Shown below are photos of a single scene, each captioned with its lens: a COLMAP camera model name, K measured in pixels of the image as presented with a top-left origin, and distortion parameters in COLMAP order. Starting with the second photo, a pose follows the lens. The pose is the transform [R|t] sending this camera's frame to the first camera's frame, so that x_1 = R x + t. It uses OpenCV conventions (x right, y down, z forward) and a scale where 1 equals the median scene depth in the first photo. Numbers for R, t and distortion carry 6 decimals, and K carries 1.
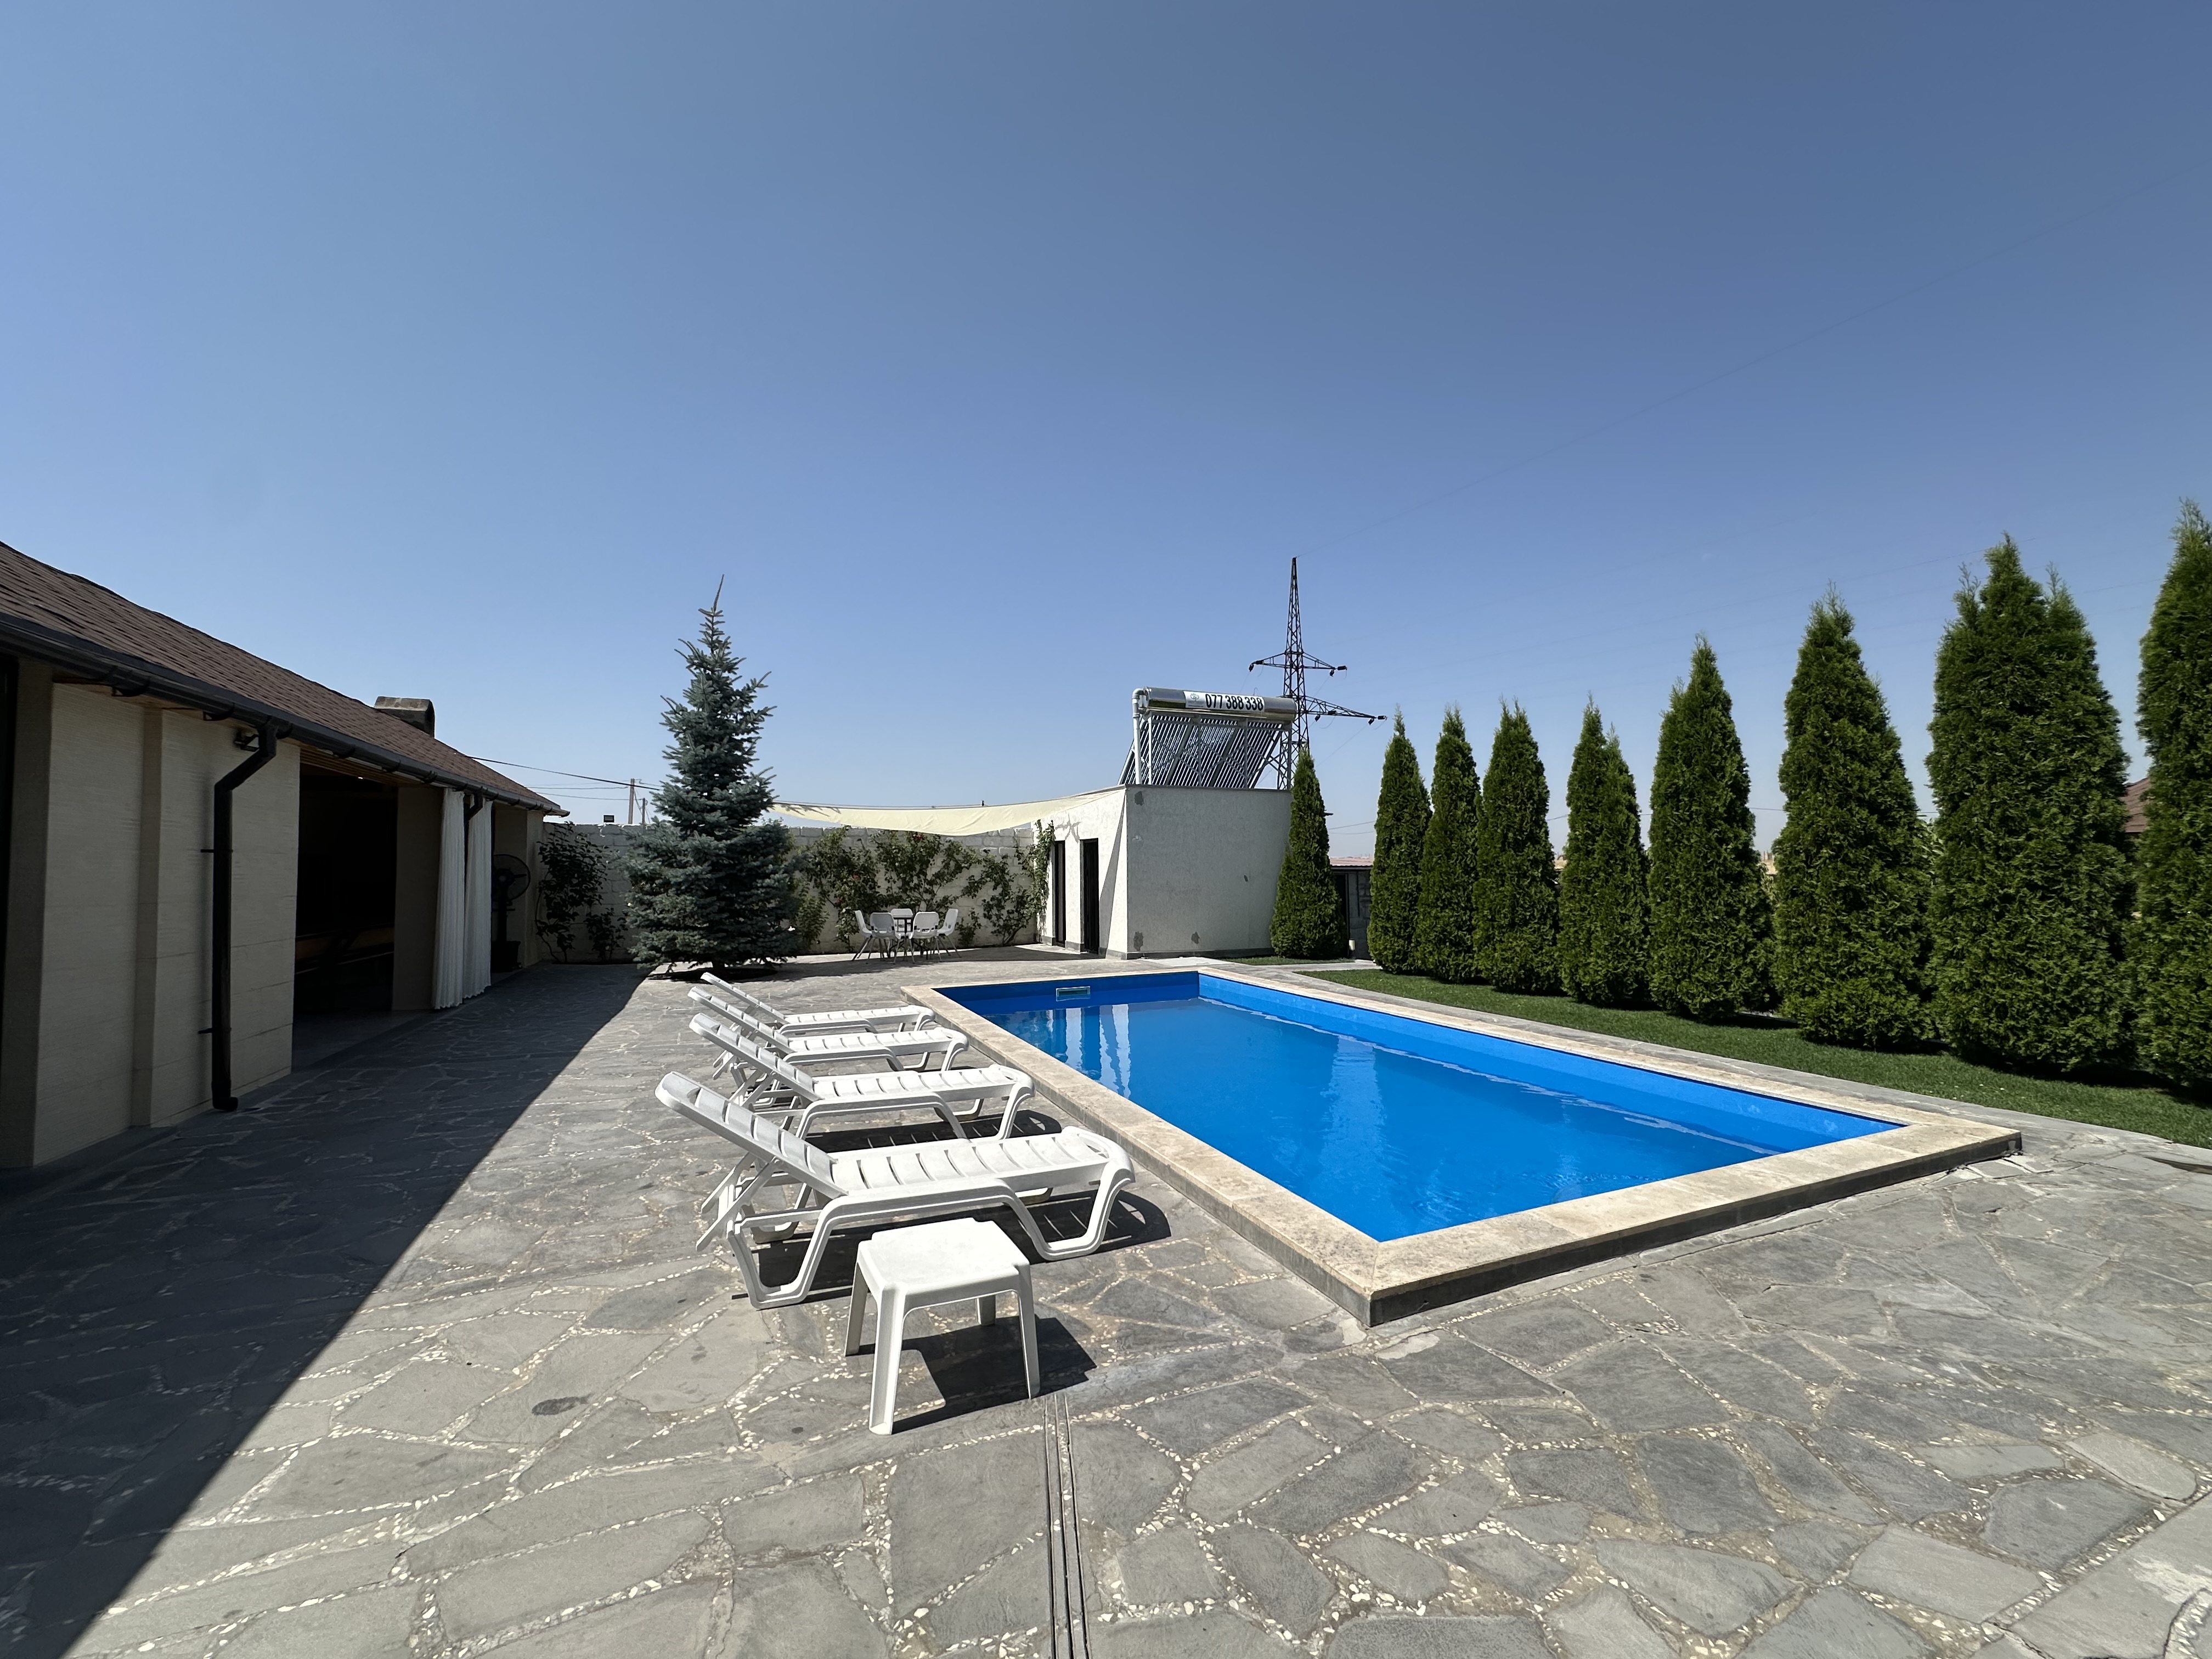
lens RADIAL K [[879.4, 0, 1104.3], [0, 879.4, 818.9], [0, 0, 1]] dist [-0.003725, 0.000495]
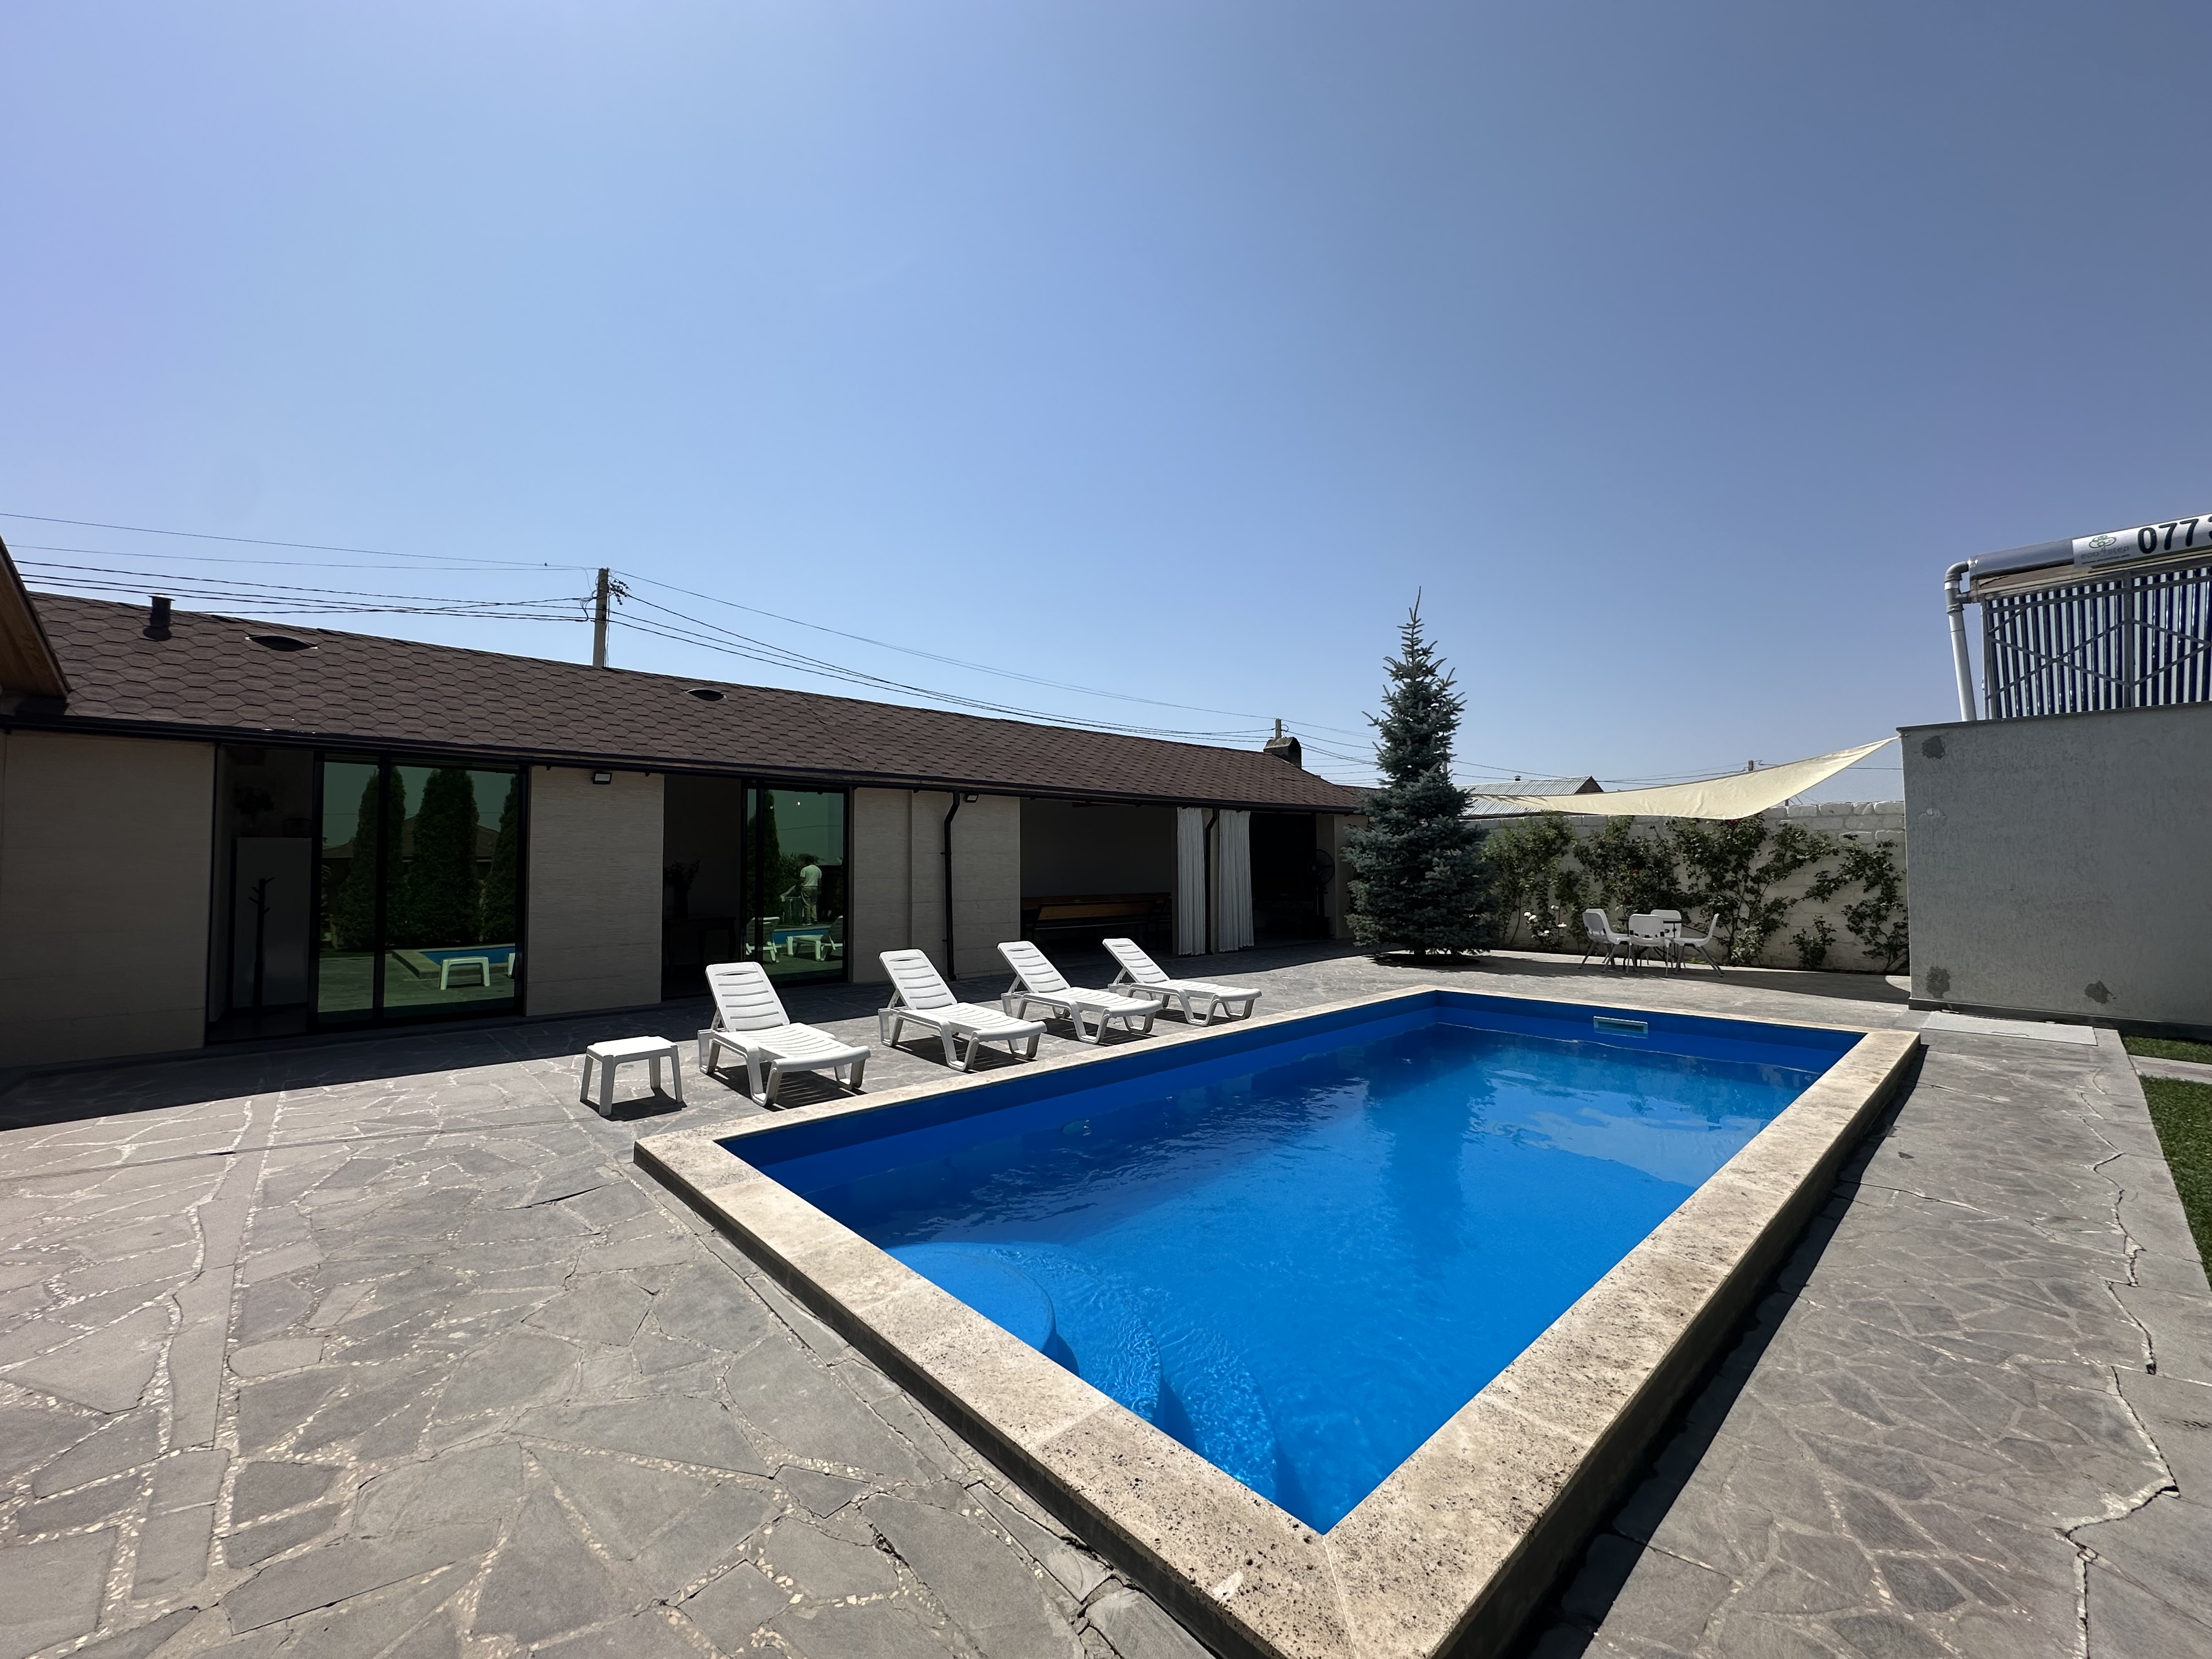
lens RADIAL K [[879.4, 0, 1109.0], [0, 879.4, 832.7], [0, 0, 1]] dist [-0.003725, 0.000495]
pose [[0.341307, -0.027247, -0.939557, 0.407098], [0.053263, 0.998534, -0.009609, 0.010539], [0.938441, -0.046764, 0.342258, 0.252488]]
